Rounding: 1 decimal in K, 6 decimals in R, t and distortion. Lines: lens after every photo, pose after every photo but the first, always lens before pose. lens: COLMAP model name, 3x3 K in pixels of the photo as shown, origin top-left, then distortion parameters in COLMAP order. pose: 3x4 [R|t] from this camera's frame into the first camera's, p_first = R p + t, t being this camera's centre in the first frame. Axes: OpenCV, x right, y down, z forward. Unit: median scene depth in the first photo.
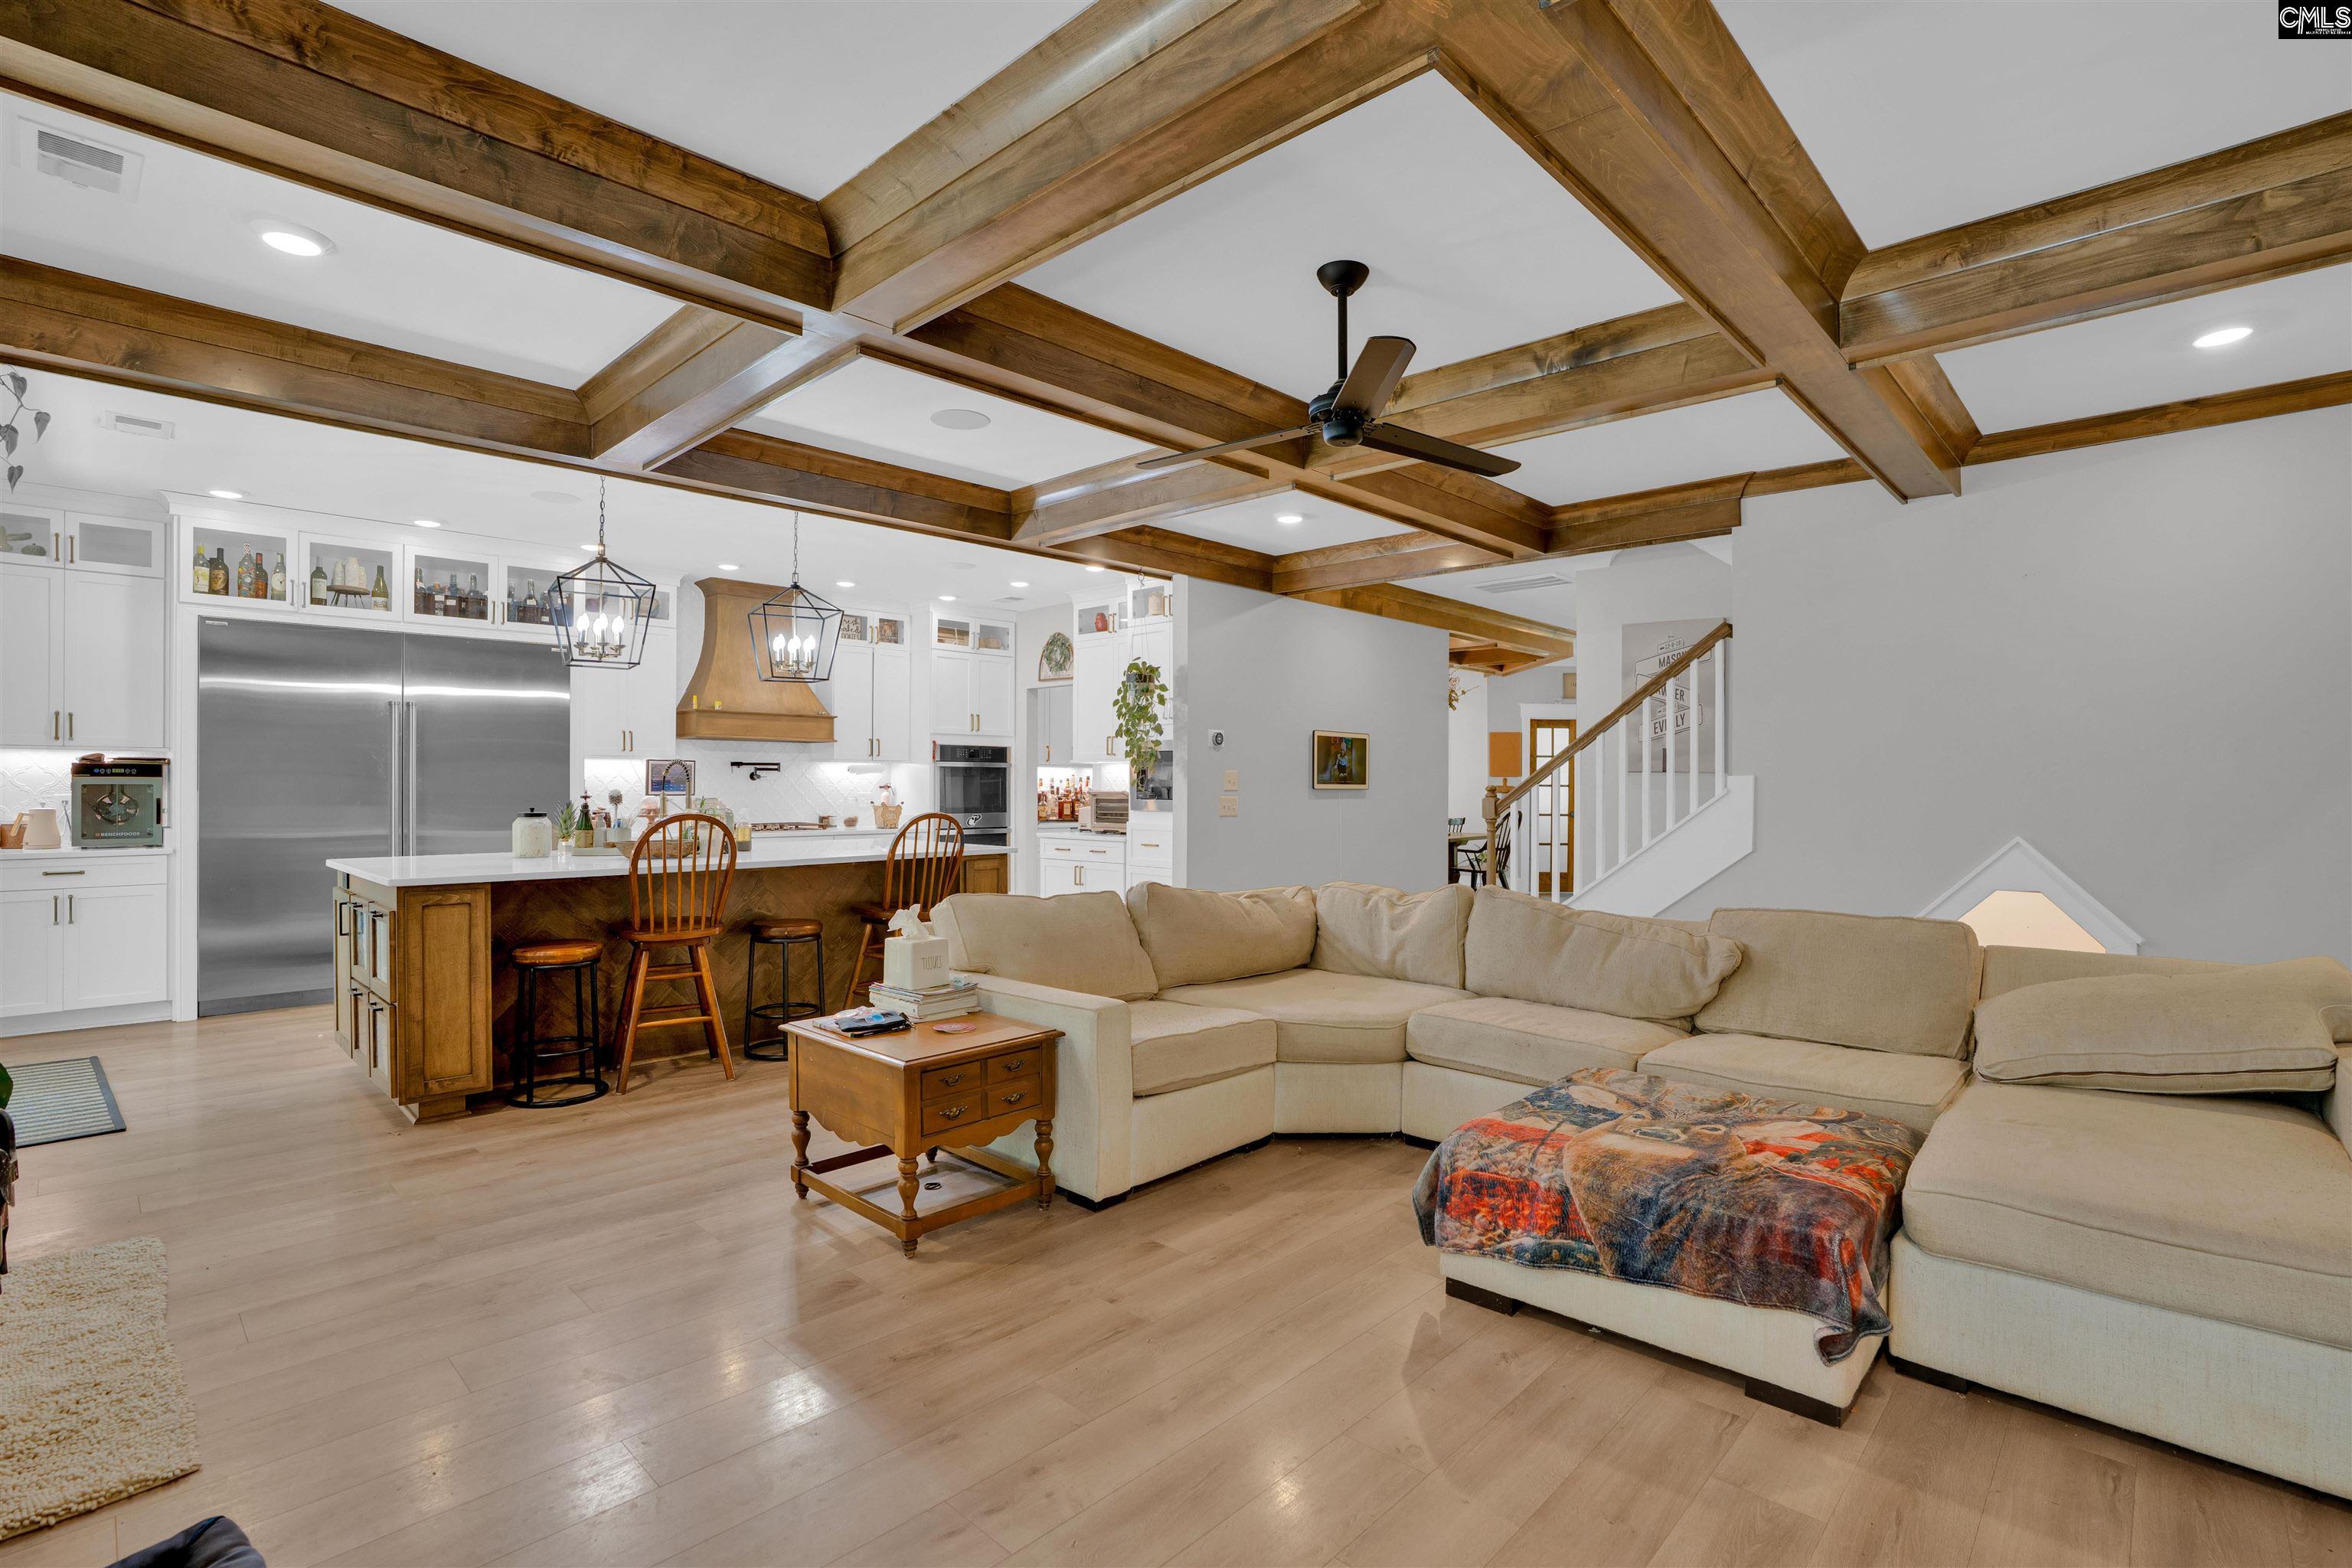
lens RADIAL K [[1081.3, 0, 1176.0], [0, 1081.3, 784.0], [0, 0, 1]] dist [-0.020668, 0.000408]
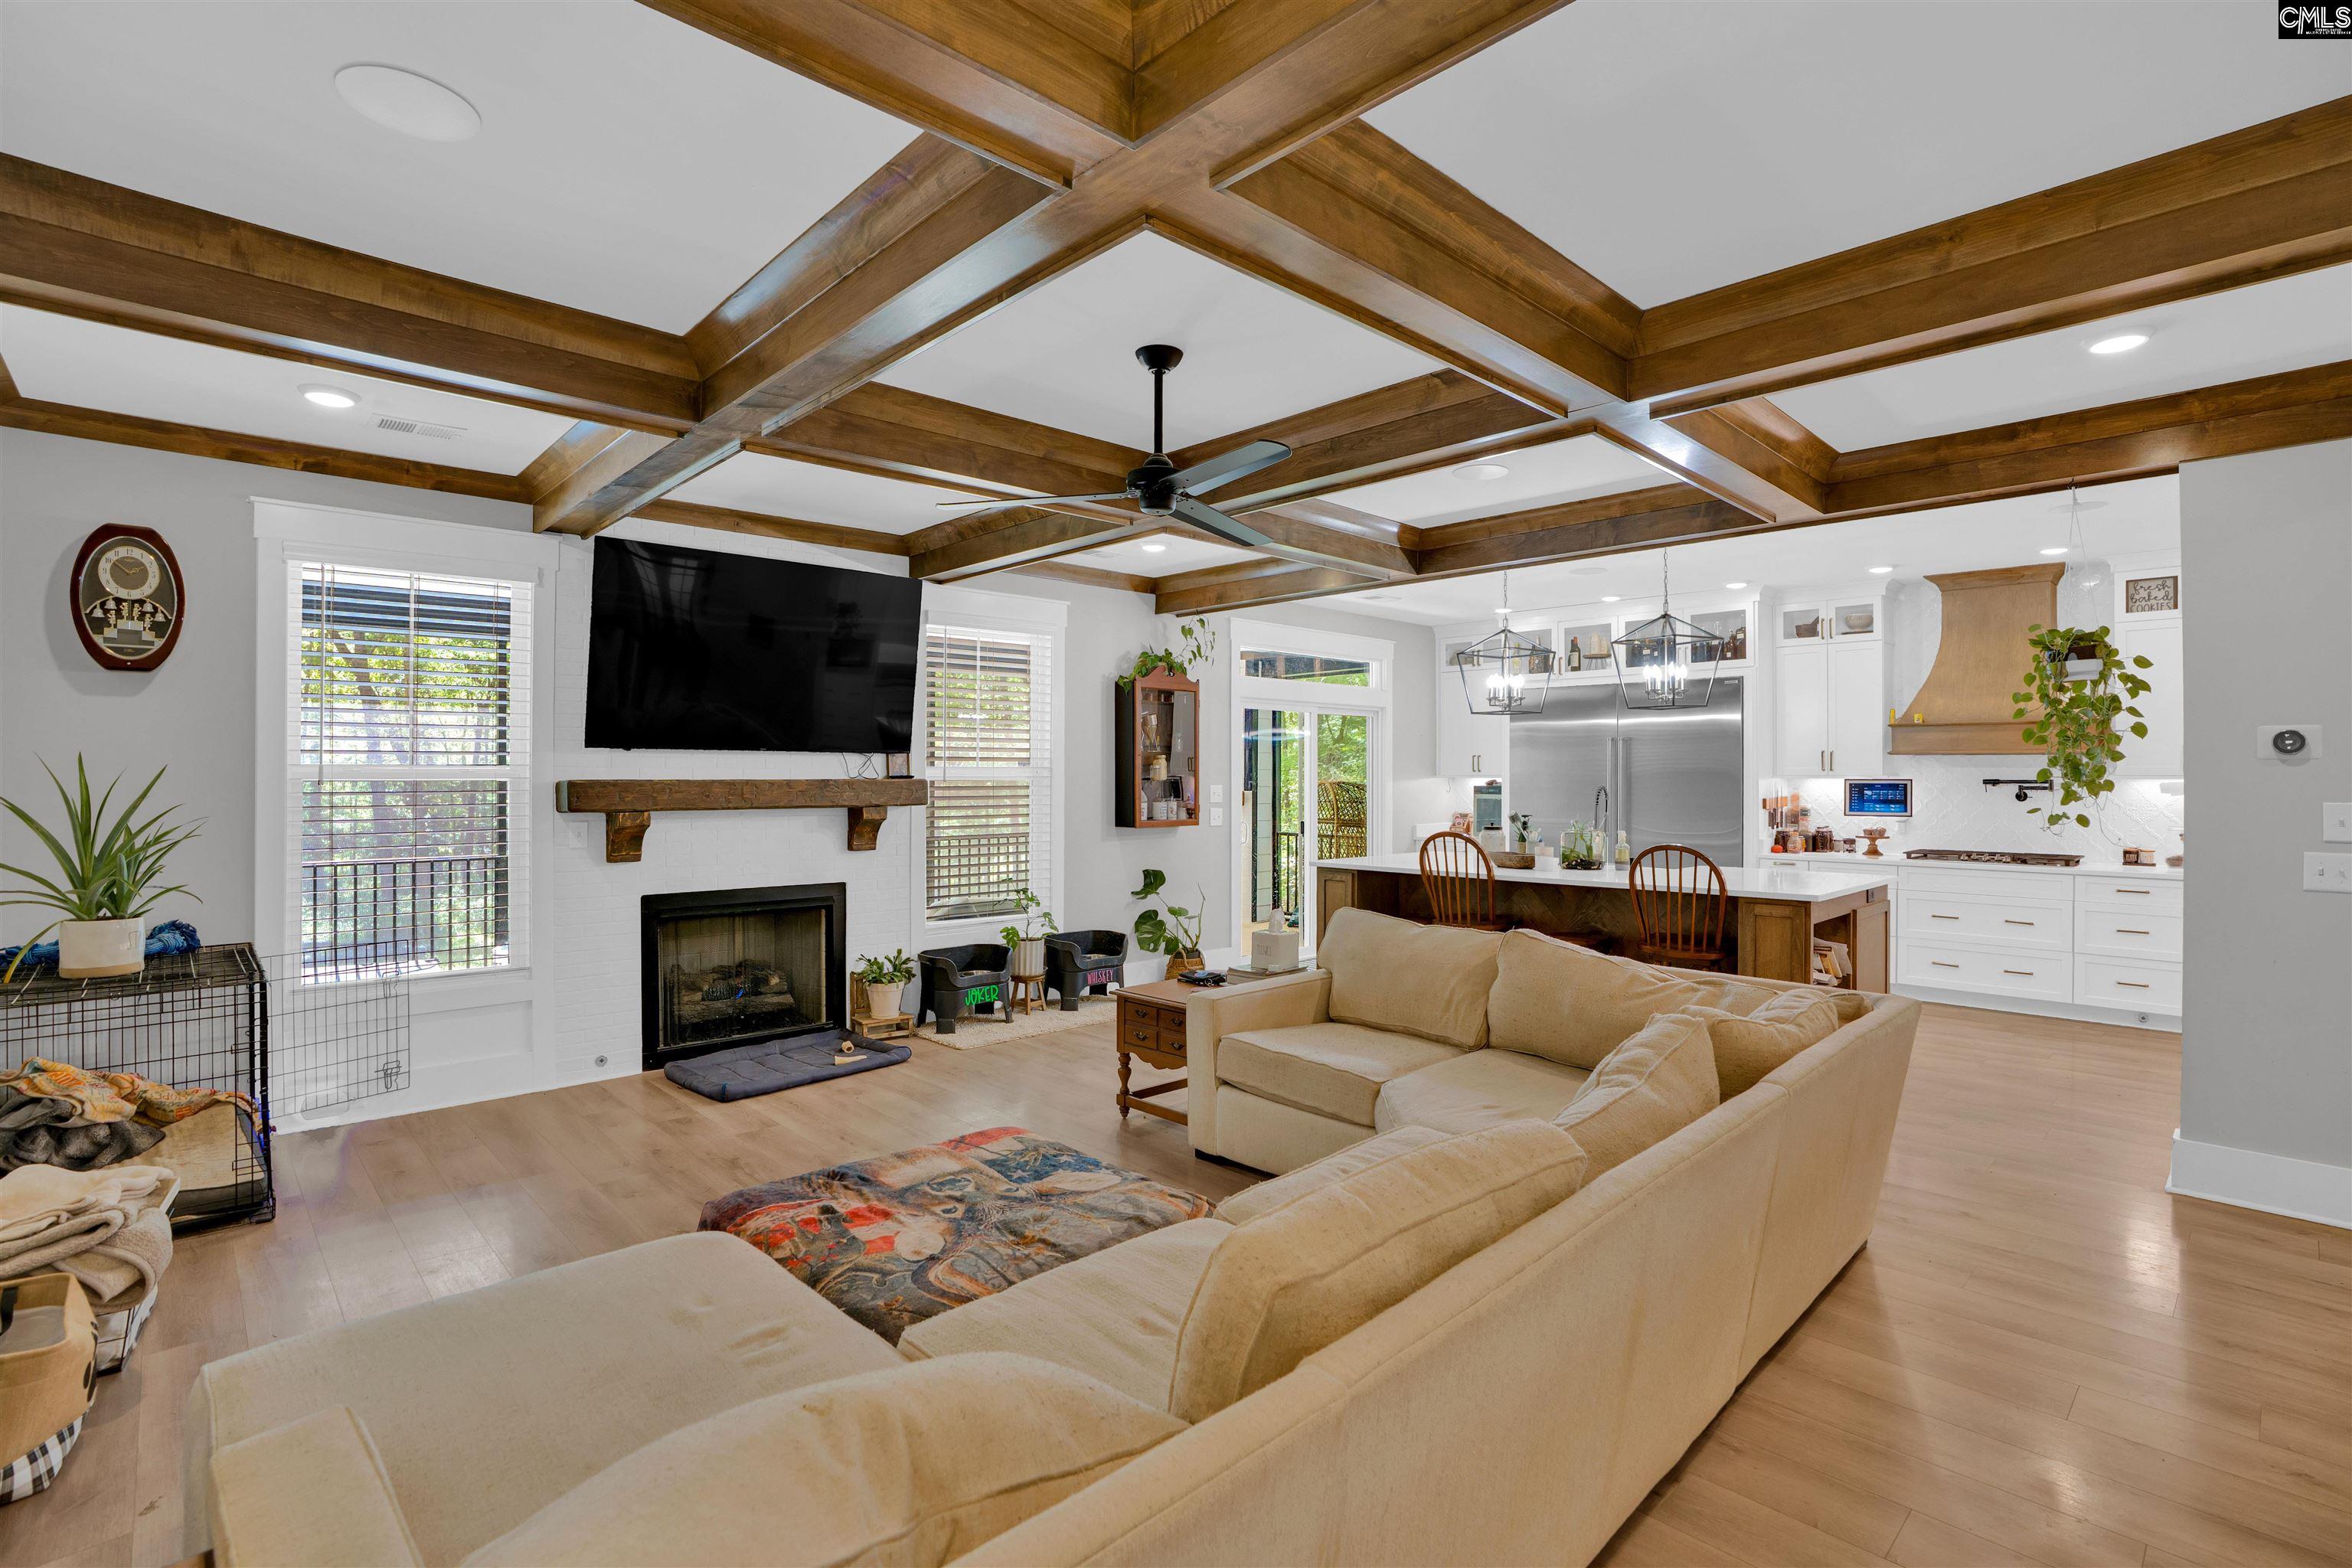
lens RADIAL K [[1102.7, 0, 1184.3], [0, 1102.7, 771.4], [0, 0, 1]] dist [-0.019371, 0.001724]
pose [[-0.050365, -0.010962, -0.998671, 1.365342], [-0.005934, 0.999925, -0.010676, -0.040263], [0.998713, 0.005388, -0.050426, 1.192685]]
